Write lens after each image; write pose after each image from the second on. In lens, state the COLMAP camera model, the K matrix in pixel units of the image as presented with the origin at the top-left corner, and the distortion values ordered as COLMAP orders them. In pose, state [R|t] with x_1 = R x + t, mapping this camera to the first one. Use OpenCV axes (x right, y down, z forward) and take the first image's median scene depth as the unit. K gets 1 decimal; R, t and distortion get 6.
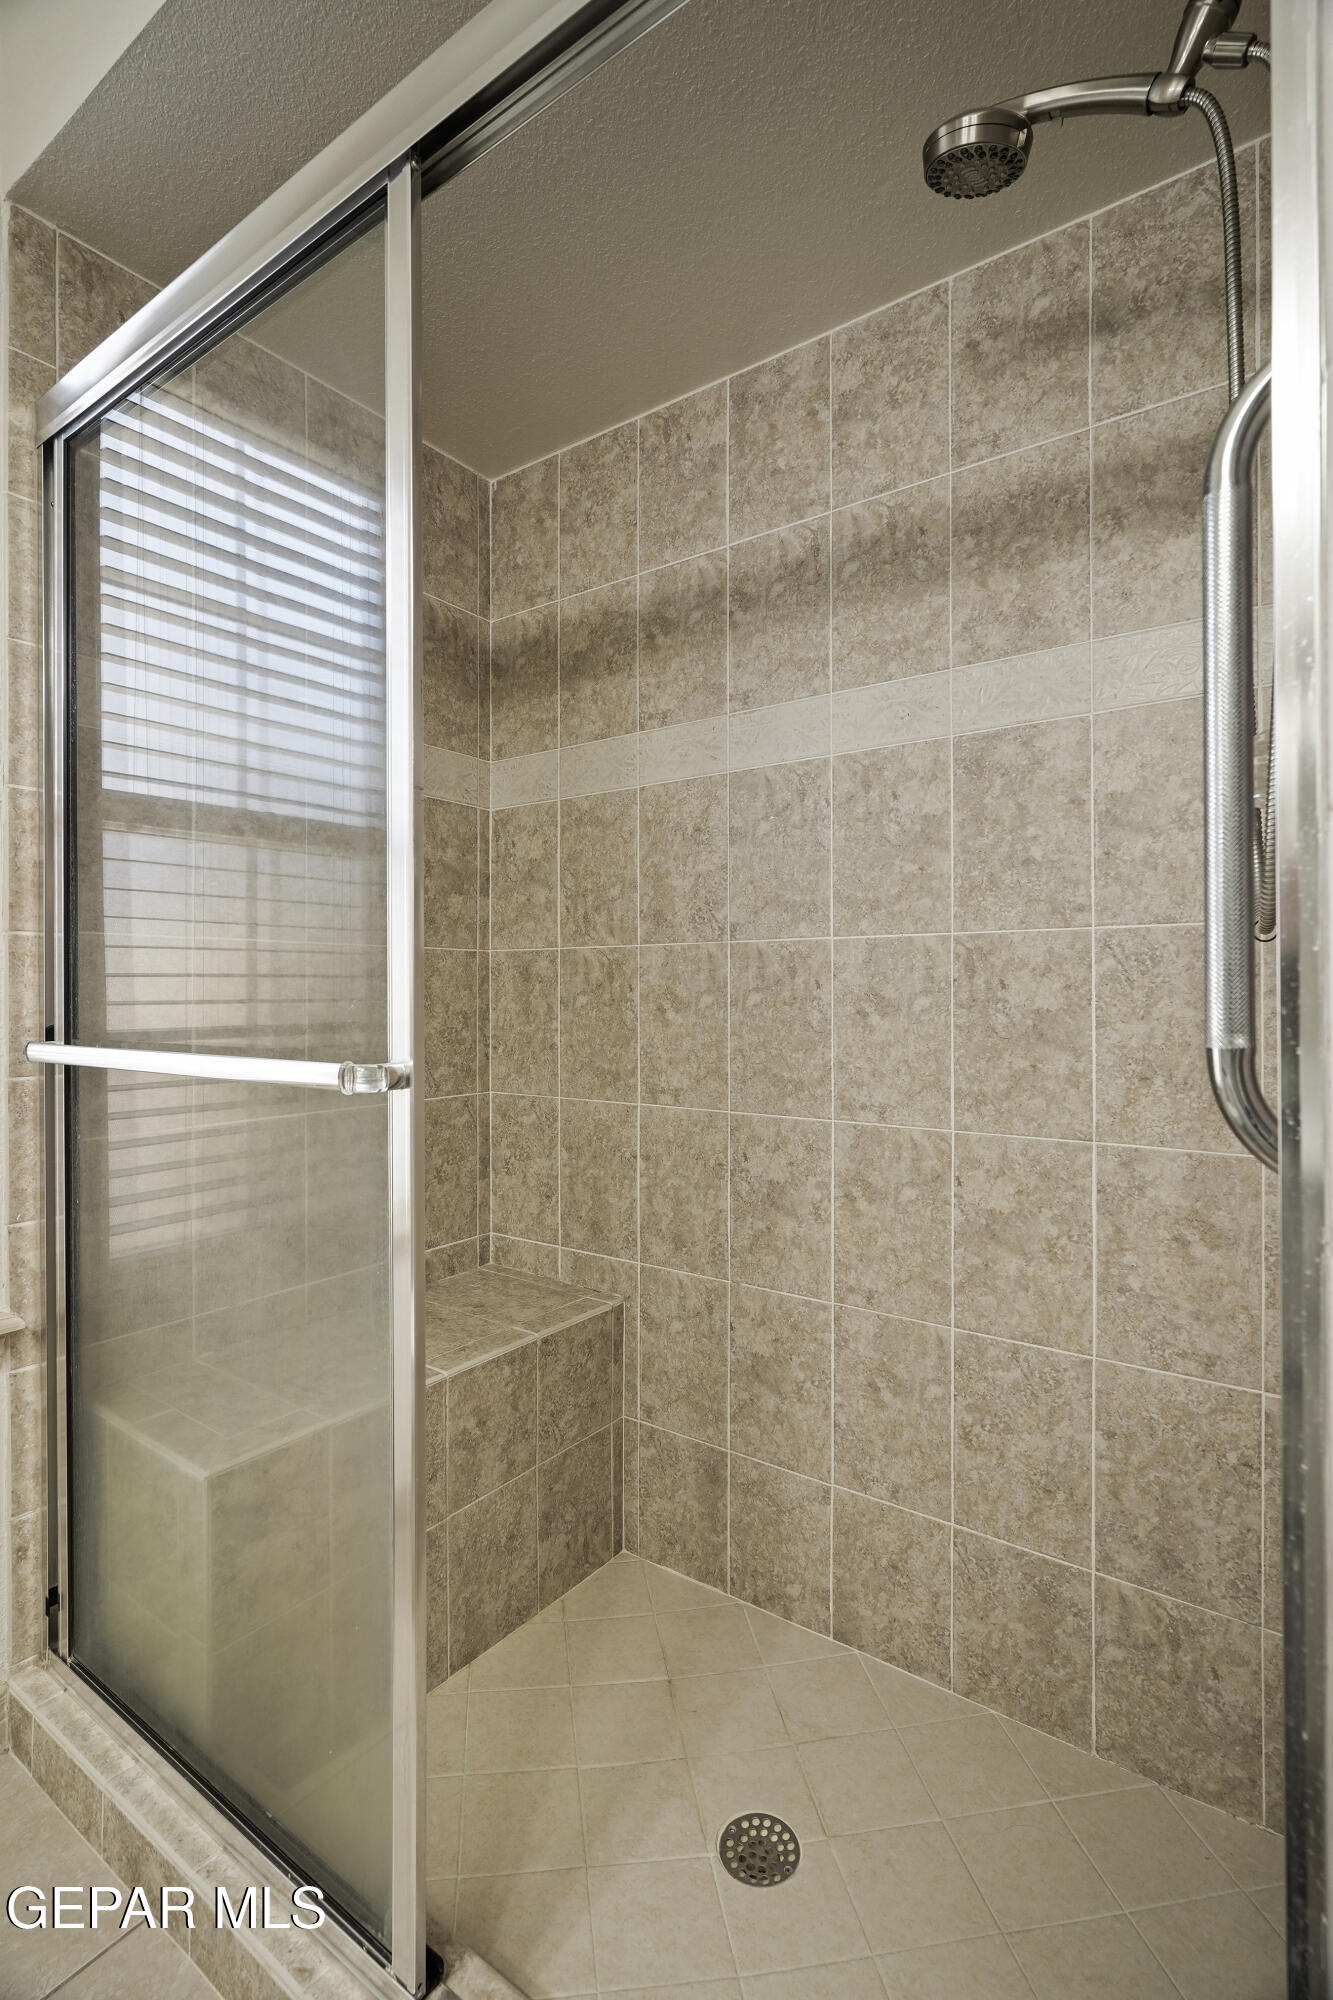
lens RADIAL K [[965.6, 0, 670.5], [0, 965.6, 981.3], [0, 0, 1]] dist [-0.002543, -0.000261]
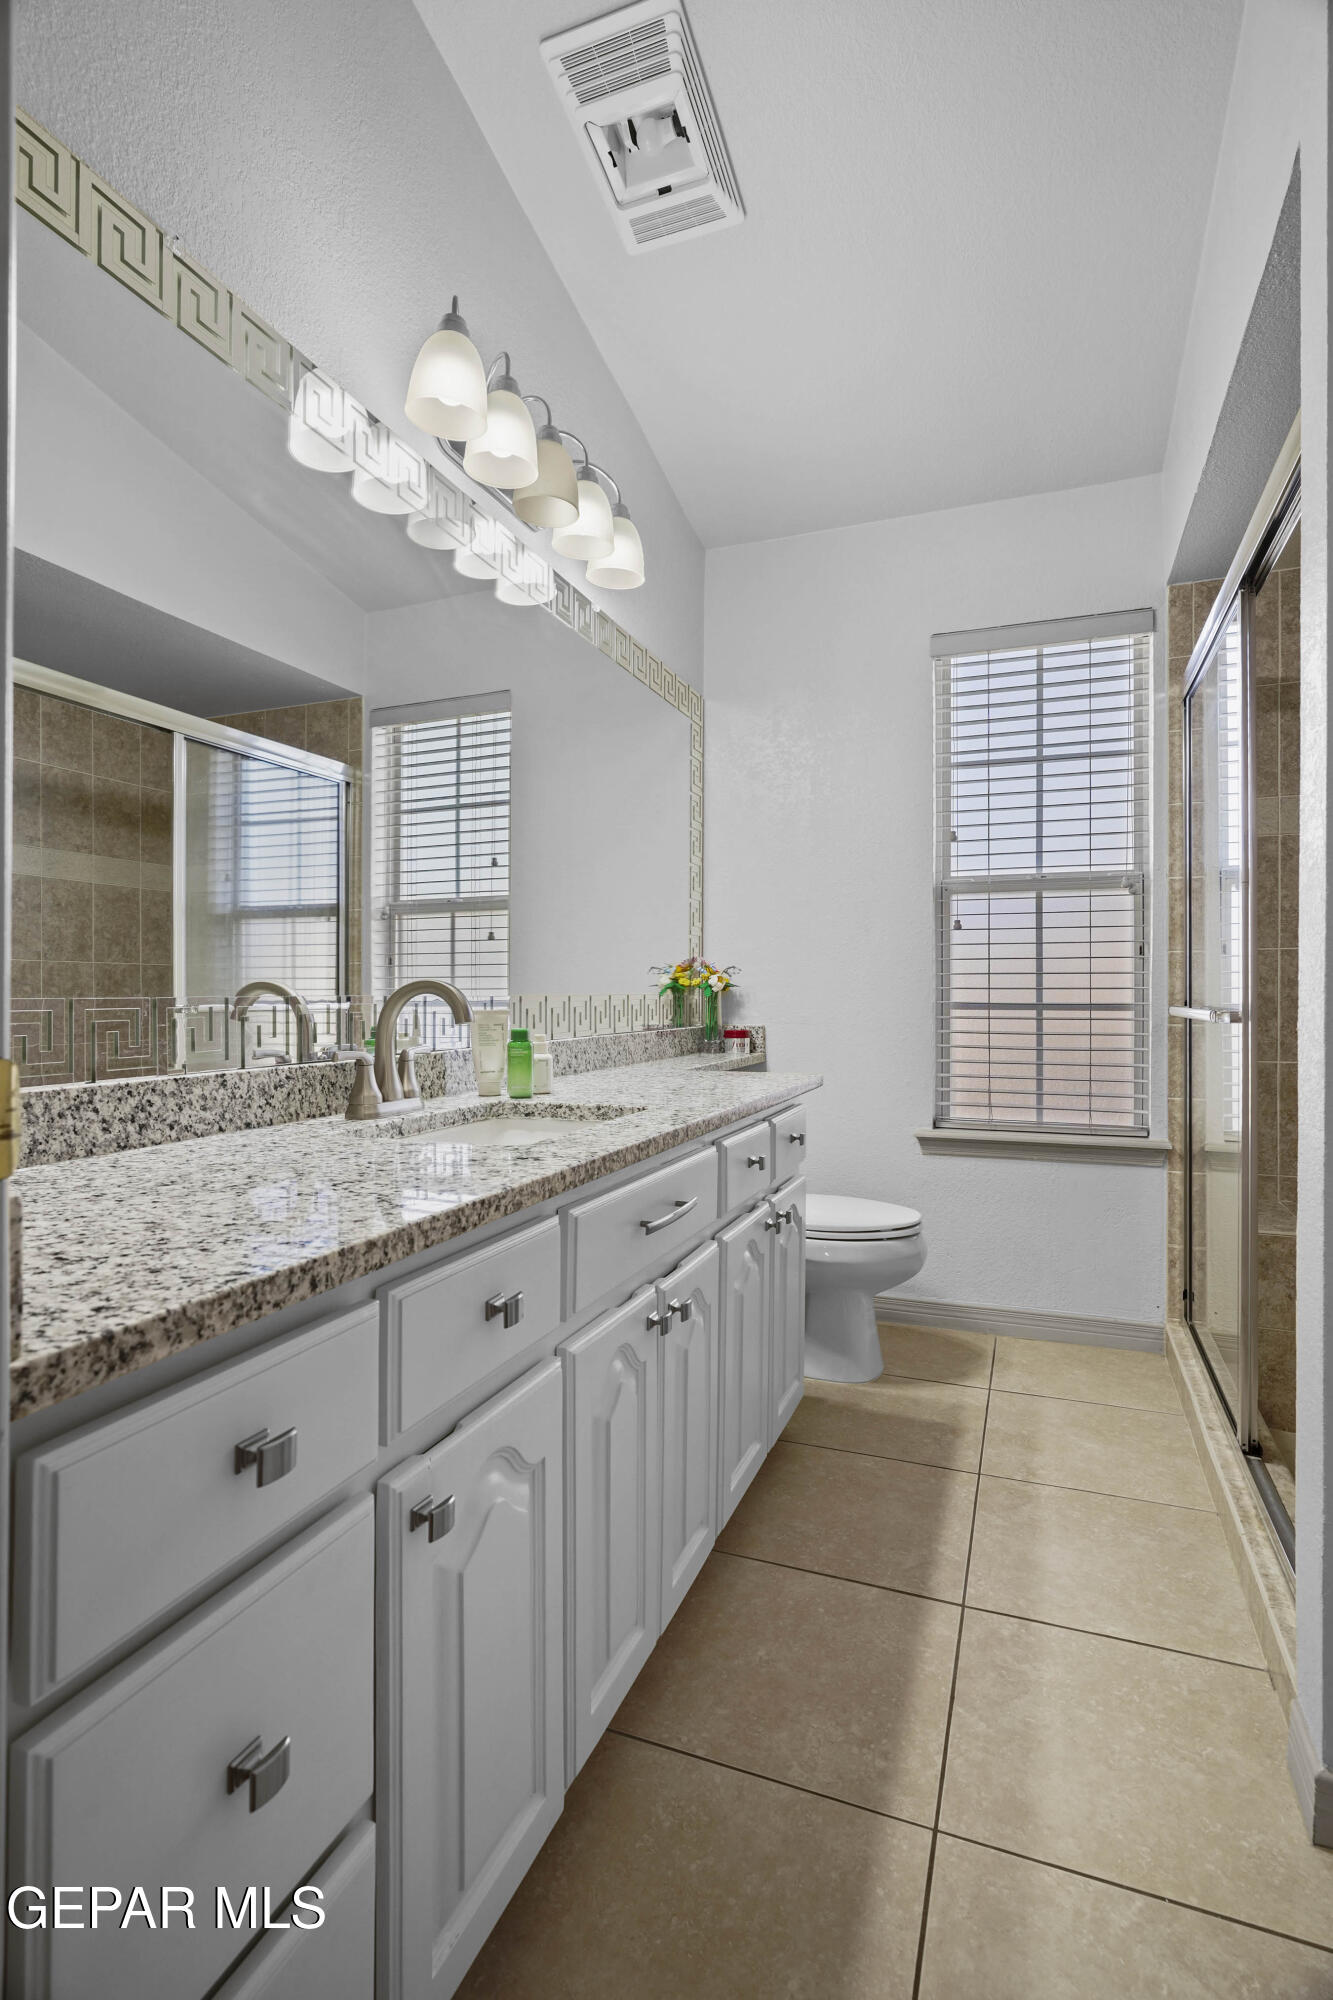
lens RADIAL K [[965.6, 0, 670.5], [0, 965.6, 981.3], [0, 0, 1]] dist [-0.002543, -0.000261]
pose [[0.261645, 0.004656, -0.965153, 0.970799], [-0.000309, 0.999989, 0.004741, 0.002138], [0.965164, -0.000942, 0.261643, -0.518208]]
